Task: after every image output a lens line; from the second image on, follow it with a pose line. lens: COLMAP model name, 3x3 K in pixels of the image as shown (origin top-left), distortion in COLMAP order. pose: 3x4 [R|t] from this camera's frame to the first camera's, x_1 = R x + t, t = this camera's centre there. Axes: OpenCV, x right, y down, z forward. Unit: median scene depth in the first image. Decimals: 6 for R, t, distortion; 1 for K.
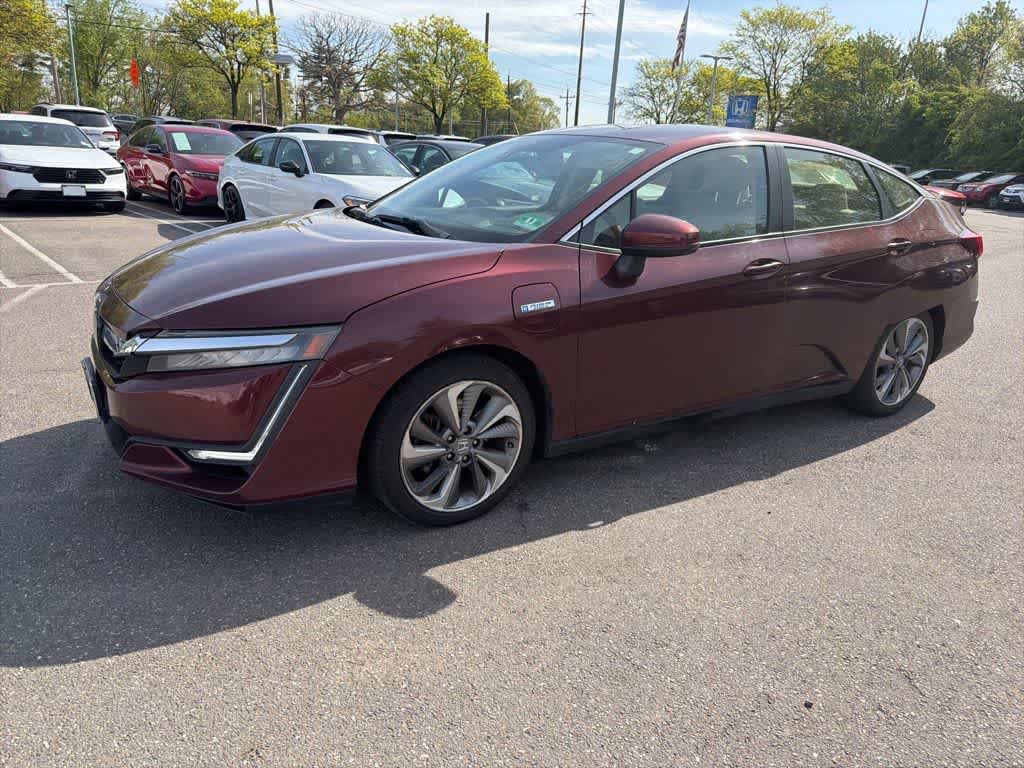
lens RADIAL K [[730.7, 0, 504.6], [0, 730.7, 392.9], [0, 0, 1]] dist [0.014964, -0.026960]
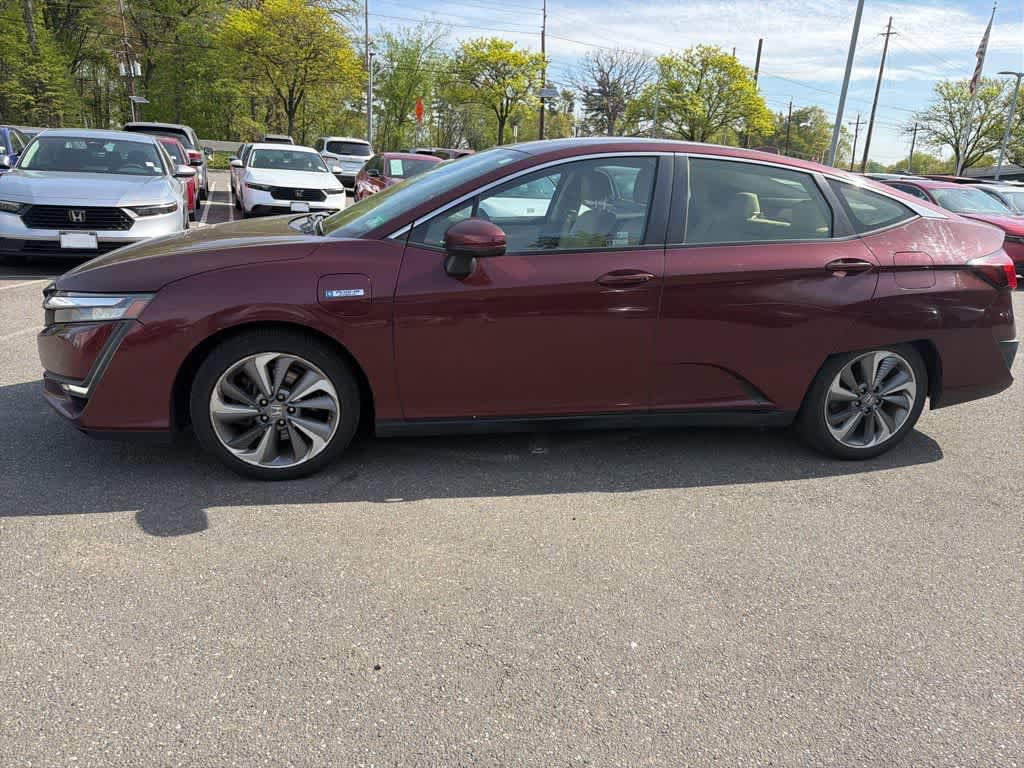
lens RADIAL K [[731.5, 0, 505.6], [0, 731.5, 390.0], [0, 0, 1]] dist [0.004430, -0.009016]
pose [[0.935001, 0.102066, -0.339641, 0.164030], [-0.115702, 0.993081, -0.020084, 0.005387], [0.335241, 0.058076, 0.940341, 0.008240]]
